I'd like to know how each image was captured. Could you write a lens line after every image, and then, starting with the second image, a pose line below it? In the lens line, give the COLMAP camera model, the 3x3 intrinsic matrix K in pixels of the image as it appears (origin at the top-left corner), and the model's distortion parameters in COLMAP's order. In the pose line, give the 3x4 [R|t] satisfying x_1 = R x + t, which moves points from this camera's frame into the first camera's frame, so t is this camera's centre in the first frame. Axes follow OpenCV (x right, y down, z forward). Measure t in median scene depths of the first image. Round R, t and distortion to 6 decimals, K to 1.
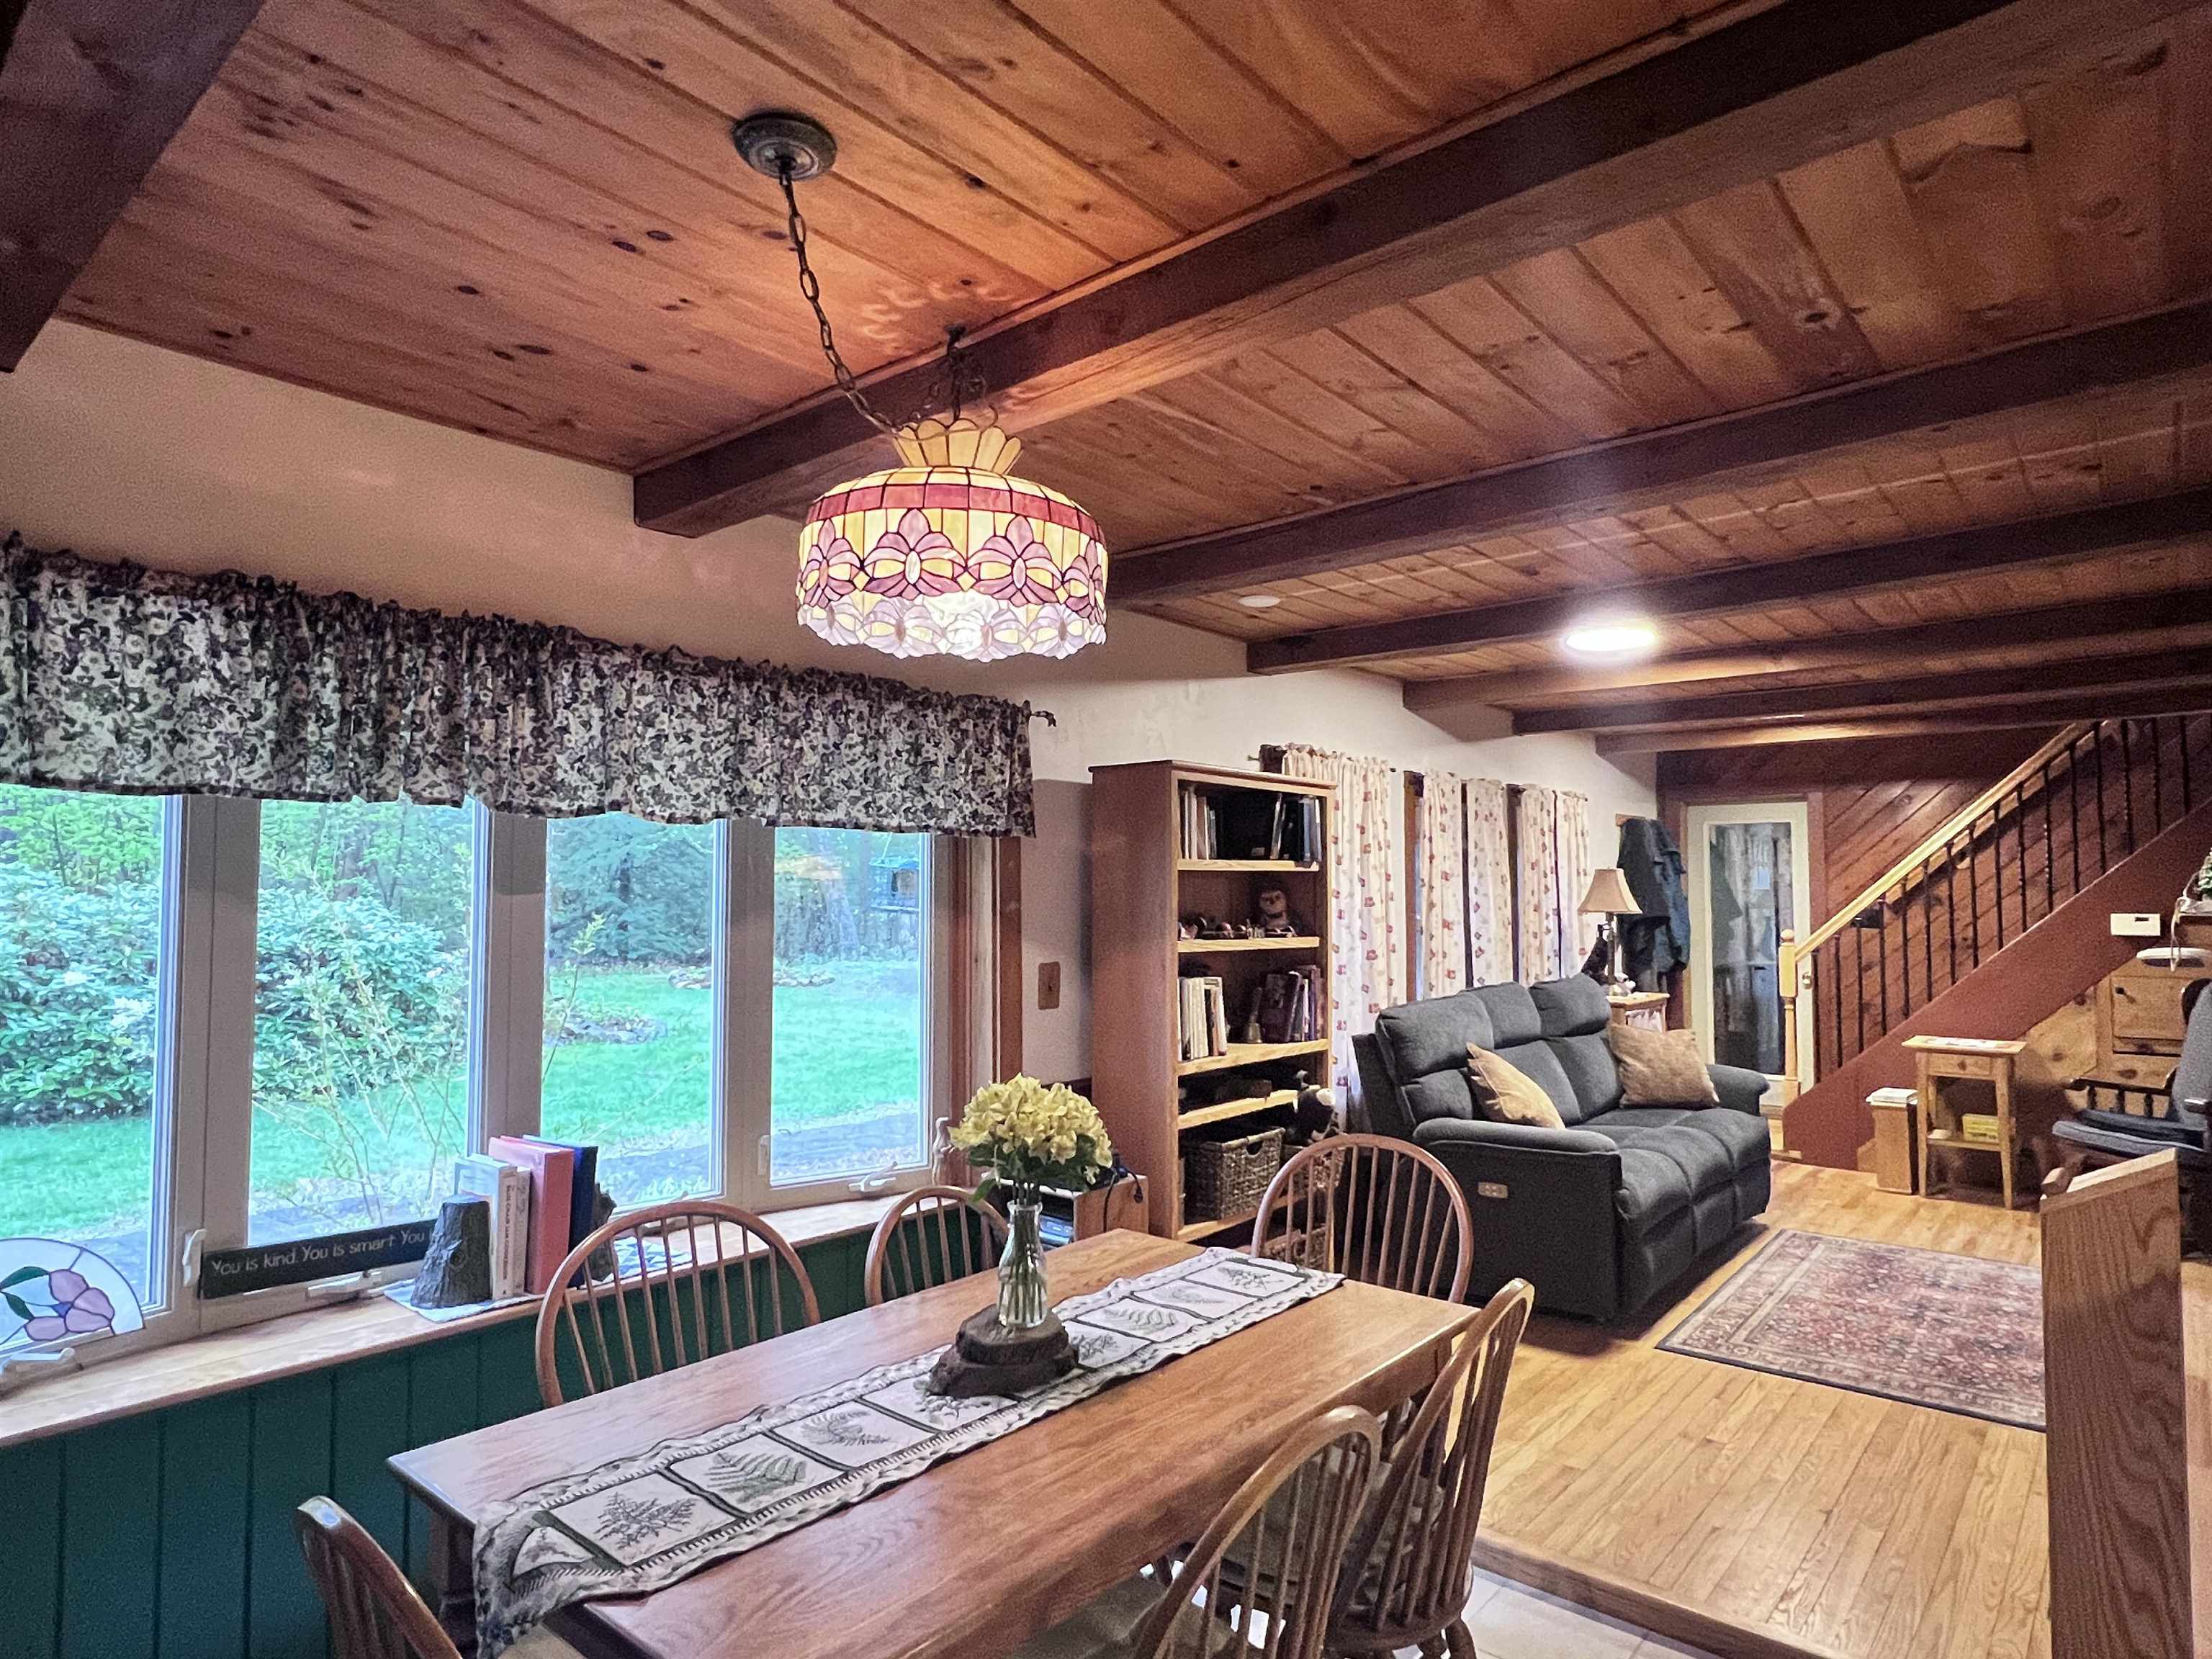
lens RADIAL K [[1251.4, 0, 1098.9], [0, 1251.4, 838.5], [0, 0, 1]] dist [0.001485, 0.000897]
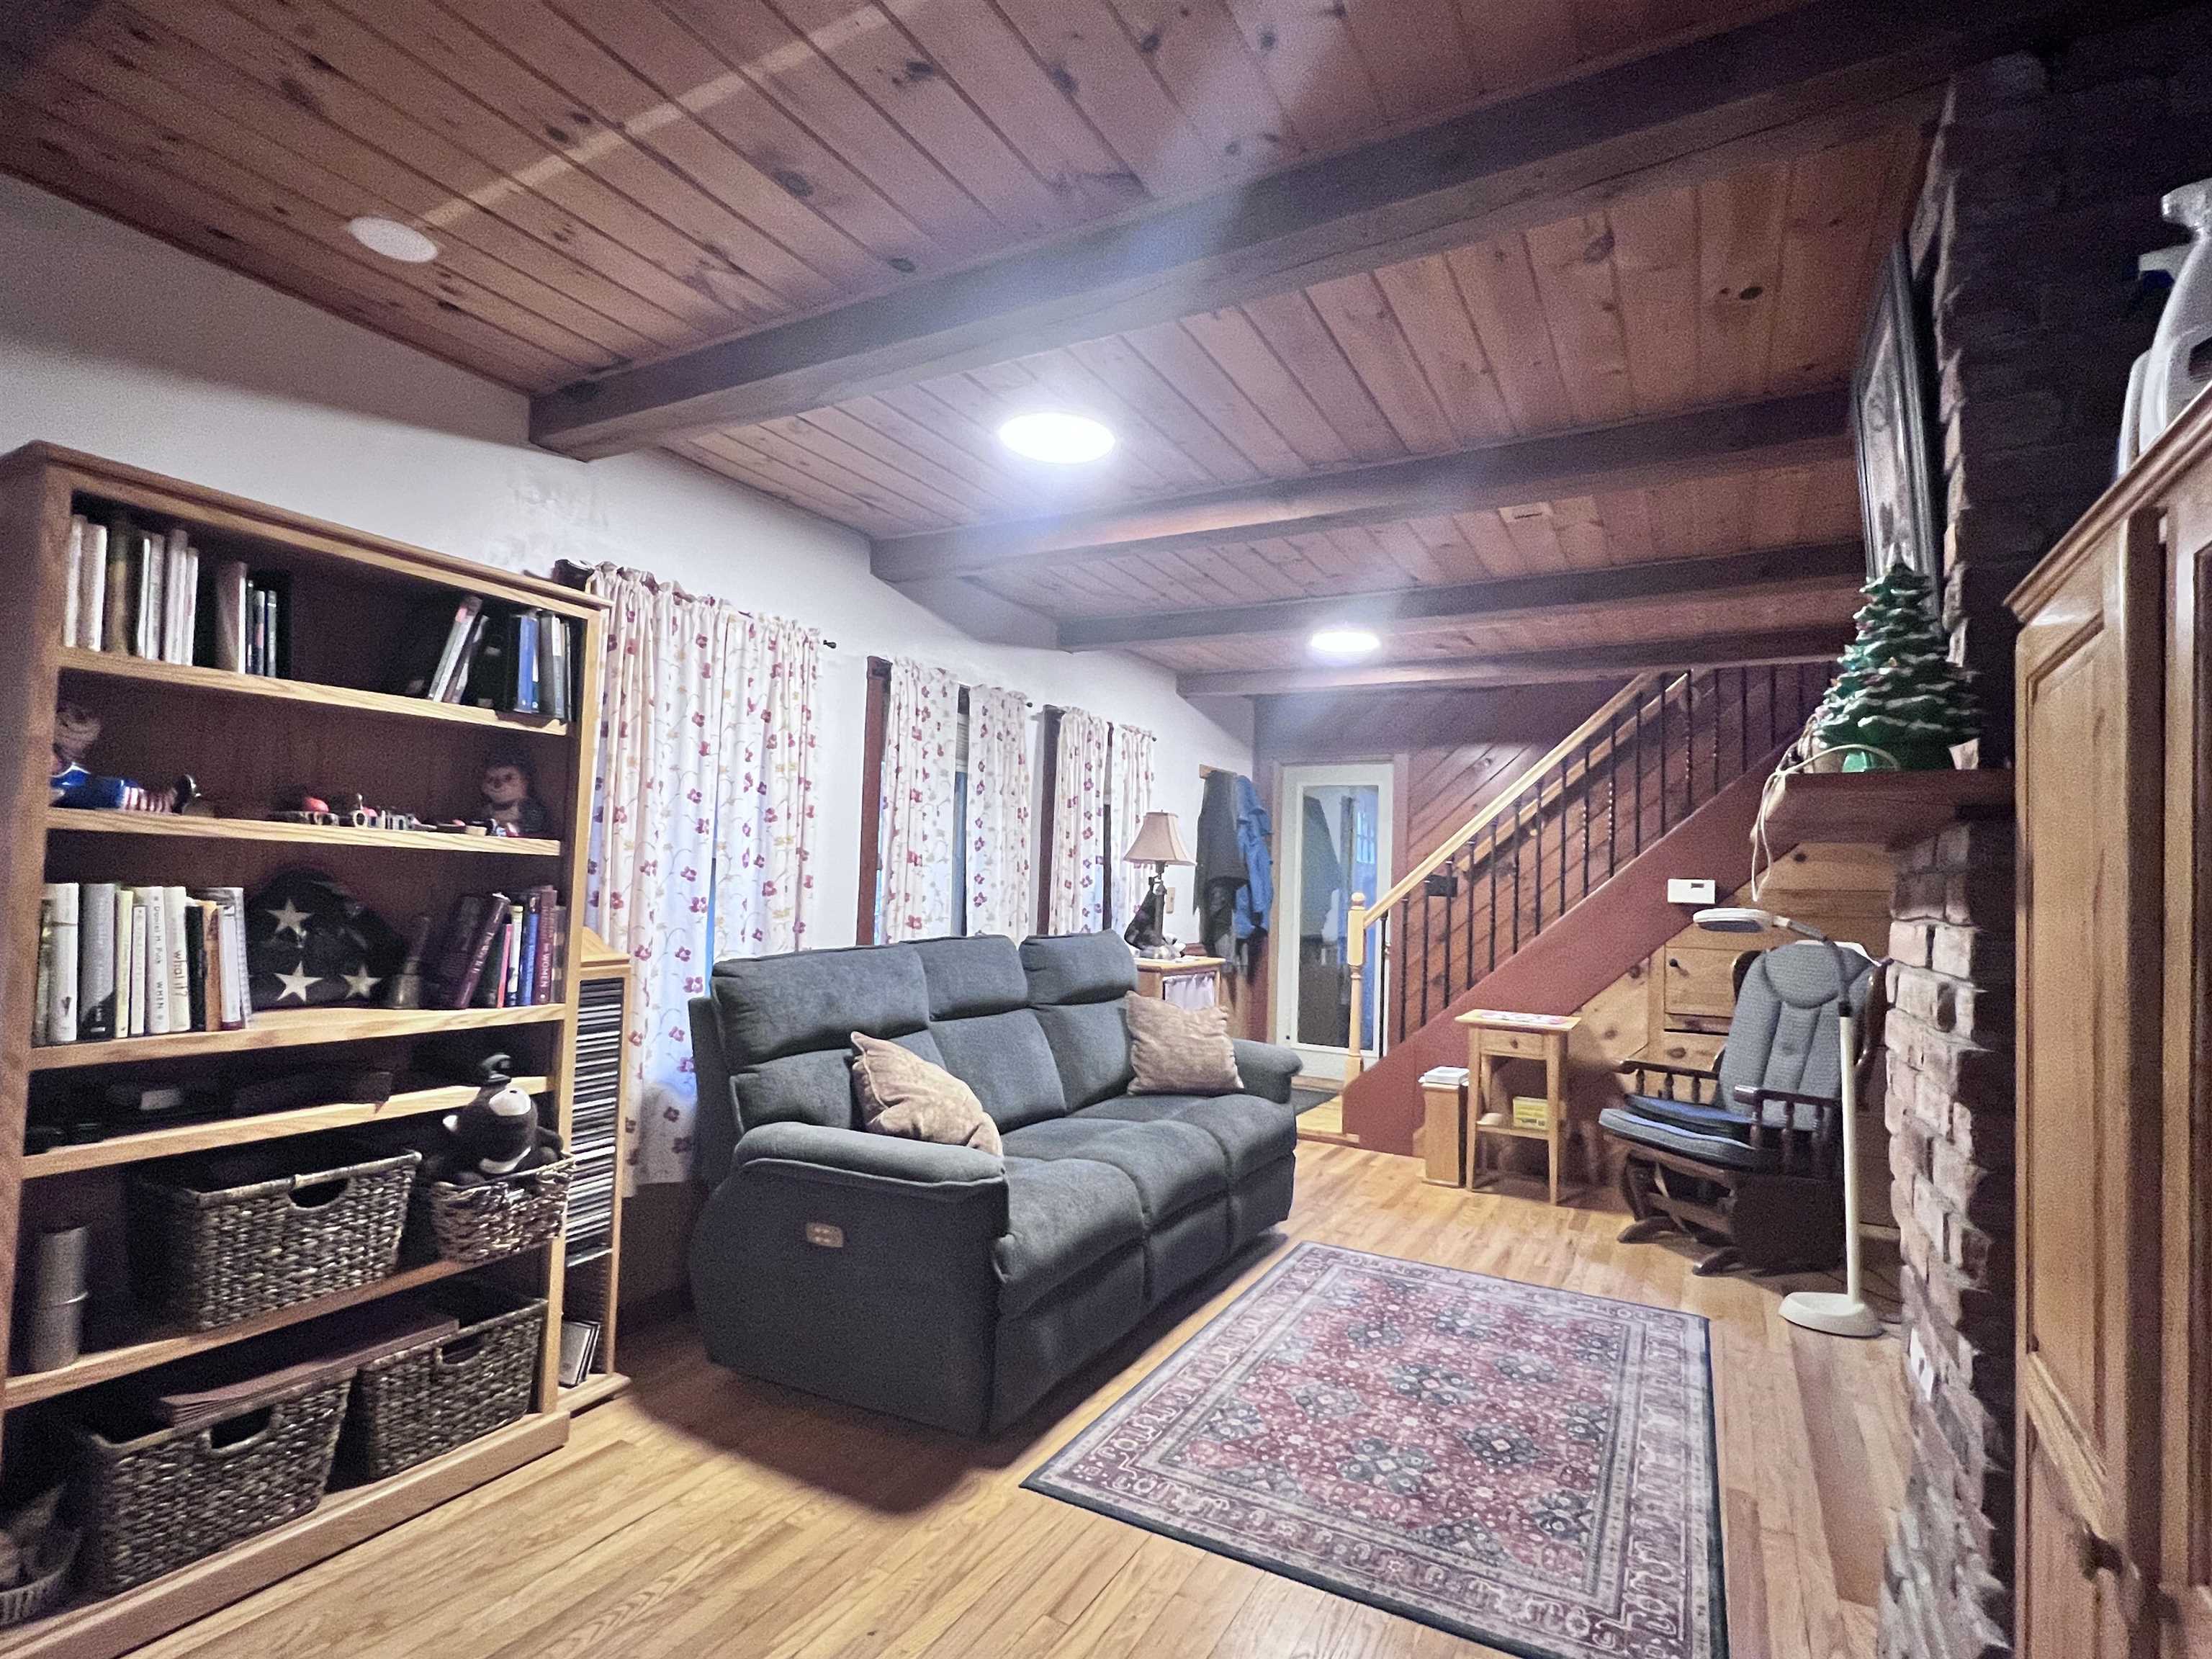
lens RADIAL K [[1087.5, 0, 1098.5], [0, 1087.5, 835.0], [0, 0, 1]] dist [0.002207, 0.000075]
pose [[0.980112, 0.043234, 0.193679, 0.262233], [-0.043822, 0.999039, -0.001246, 0.050811], [-0.193546, -0.007266, 0.981064, 0.322742]]
